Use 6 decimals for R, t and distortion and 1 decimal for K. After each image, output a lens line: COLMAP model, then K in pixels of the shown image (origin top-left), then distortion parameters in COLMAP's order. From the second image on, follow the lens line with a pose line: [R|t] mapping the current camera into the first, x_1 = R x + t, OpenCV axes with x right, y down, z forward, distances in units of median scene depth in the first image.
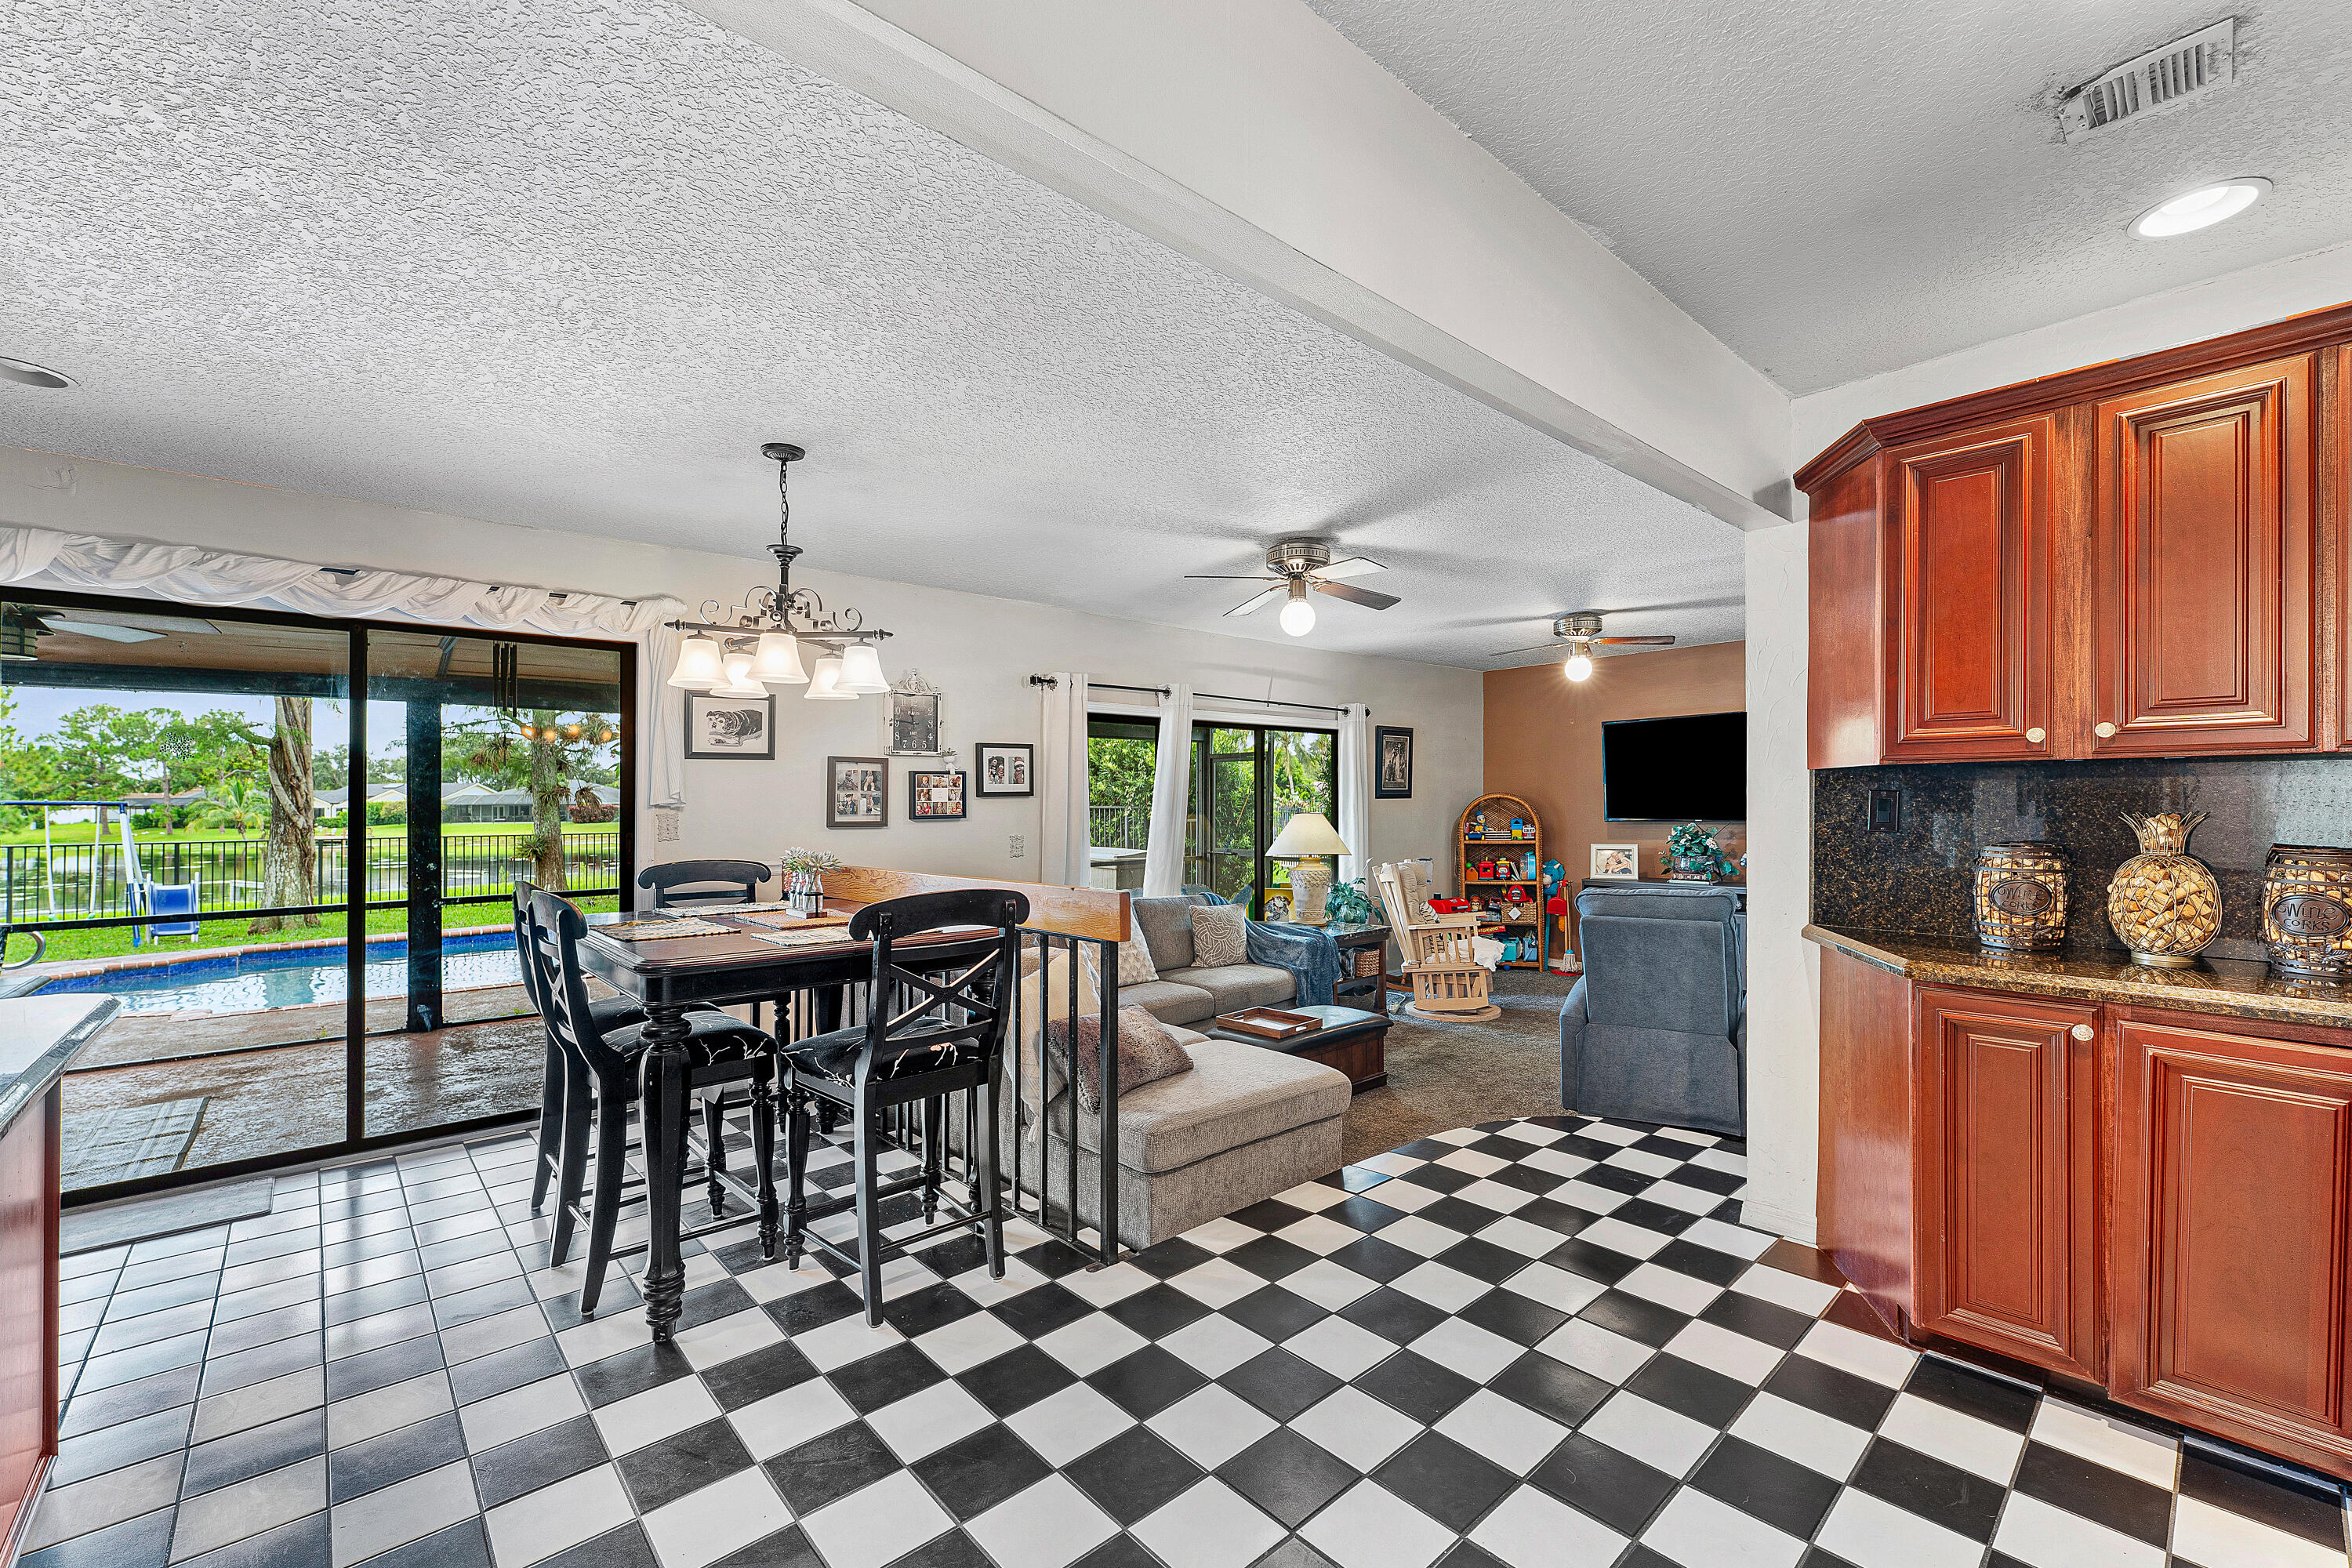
lens RADIAL K [[970.4, 0, 1142.7], [0, 970.4, 842.5], [0, 0, 1]] dist [0.000236, -0.000022]
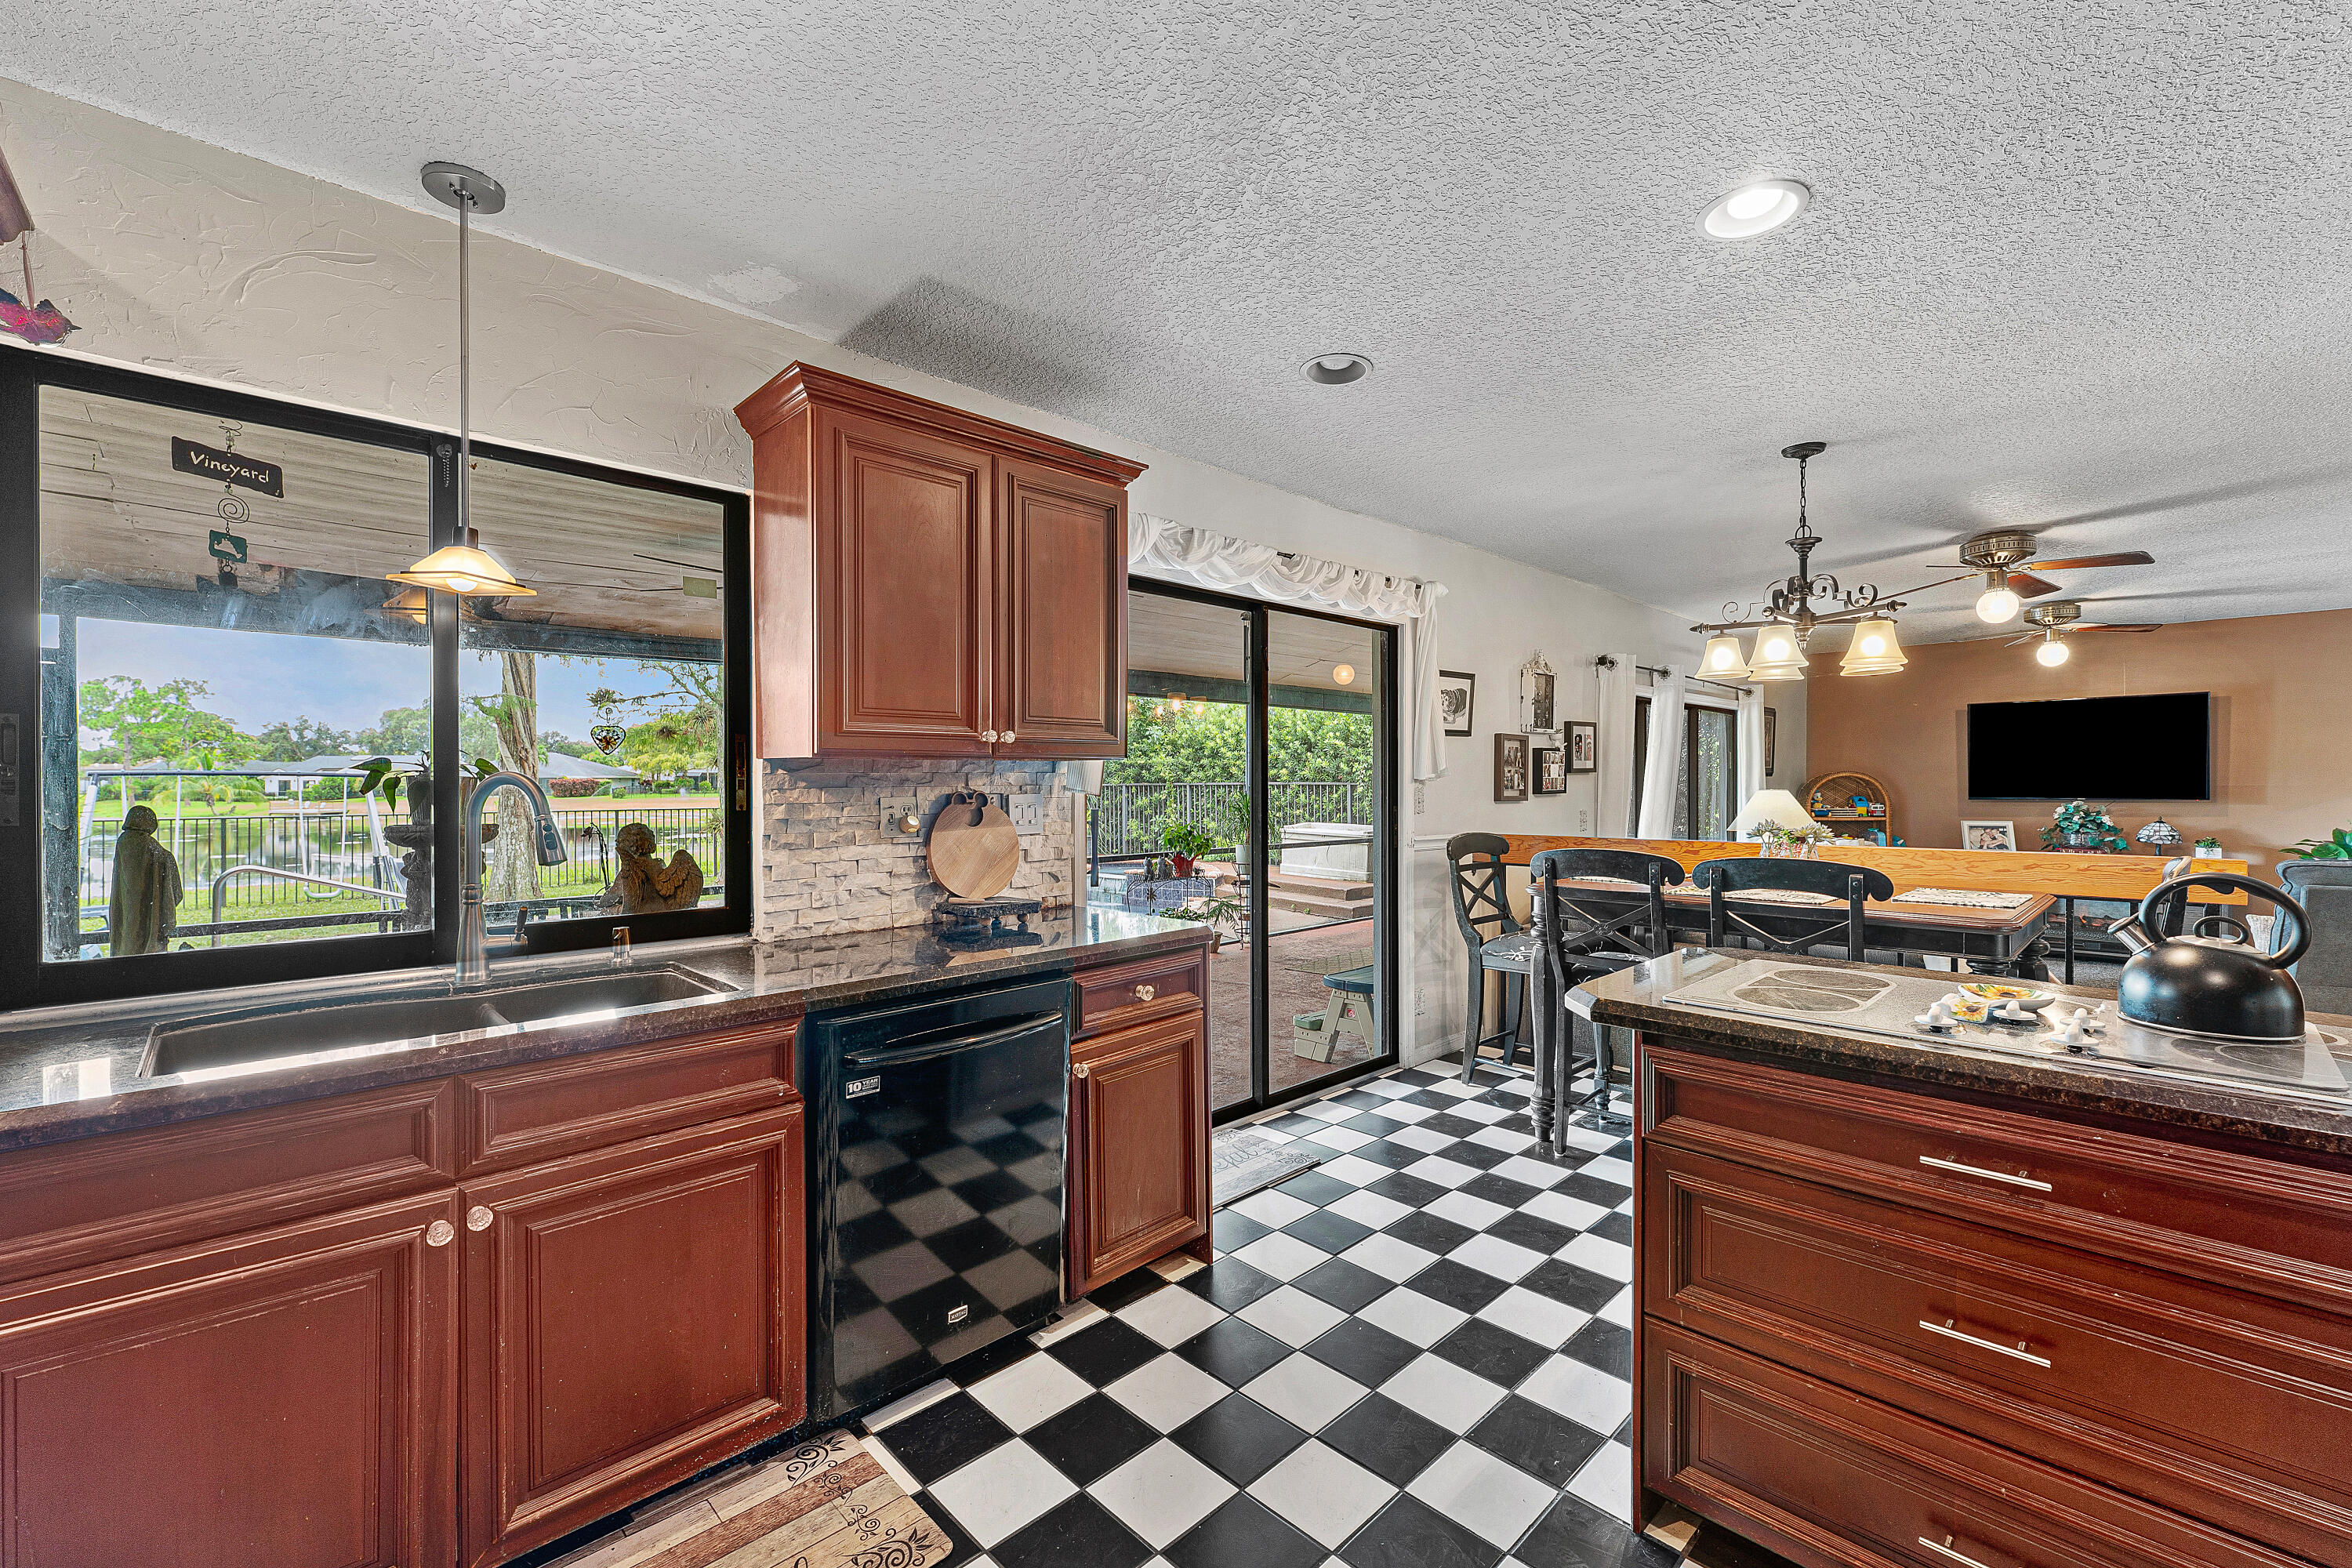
lens RADIAL K [[981.3, 0, 1173.4], [0, 981.3, 842.9], [0, 0, 1]] dist [-0.009182, -0.000344]
pose [[0.999339, 0.003934, 0.036135, -0.523306], [-0.004764, 0.999726, 0.022929, 0.006482], [-0.036035, -0.023086, 0.999084, -0.036470]]
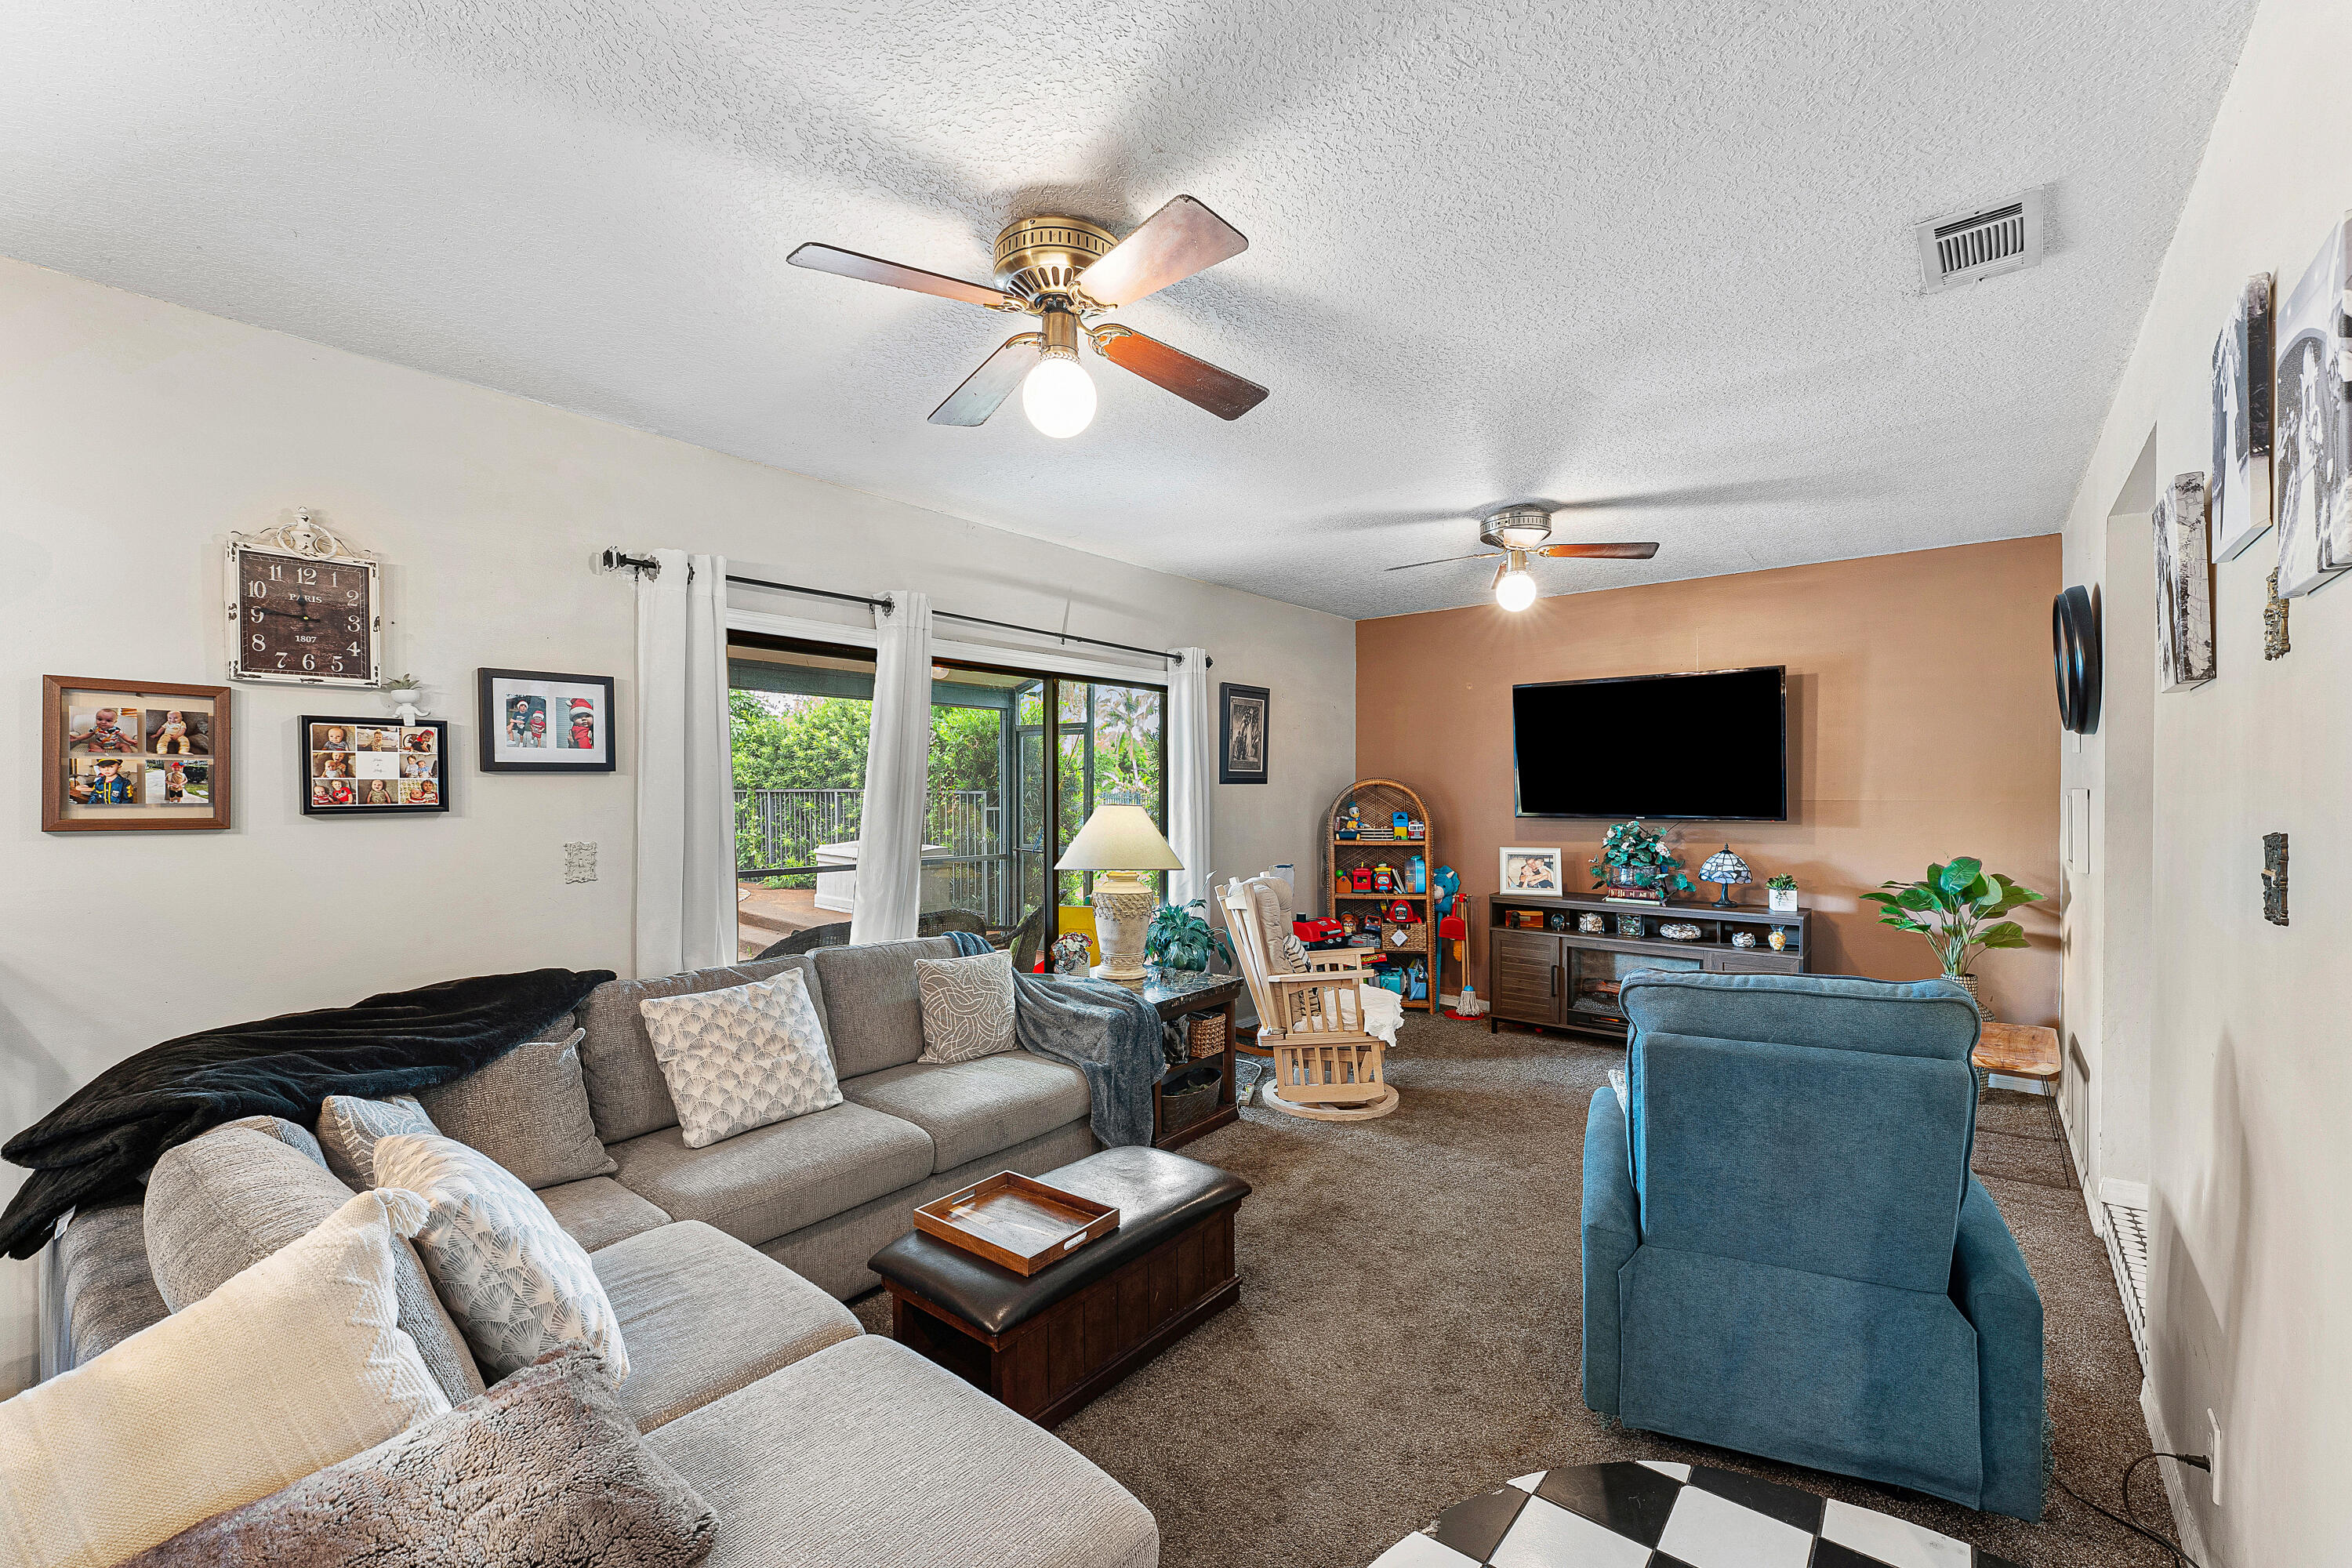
lens RADIAL K [[1003.2, 0, 1160.4], [0, 1003.2, 795.3], [0, 0, 1]] dist [-0.000143, -0.000101]
pose [[0.984313, 0.009319, 0.176186, 0.081203], [-0.003547, 0.999448, -0.033047, -0.014756], [-0.176396, 0.031903, 0.983802, 0.342113]]
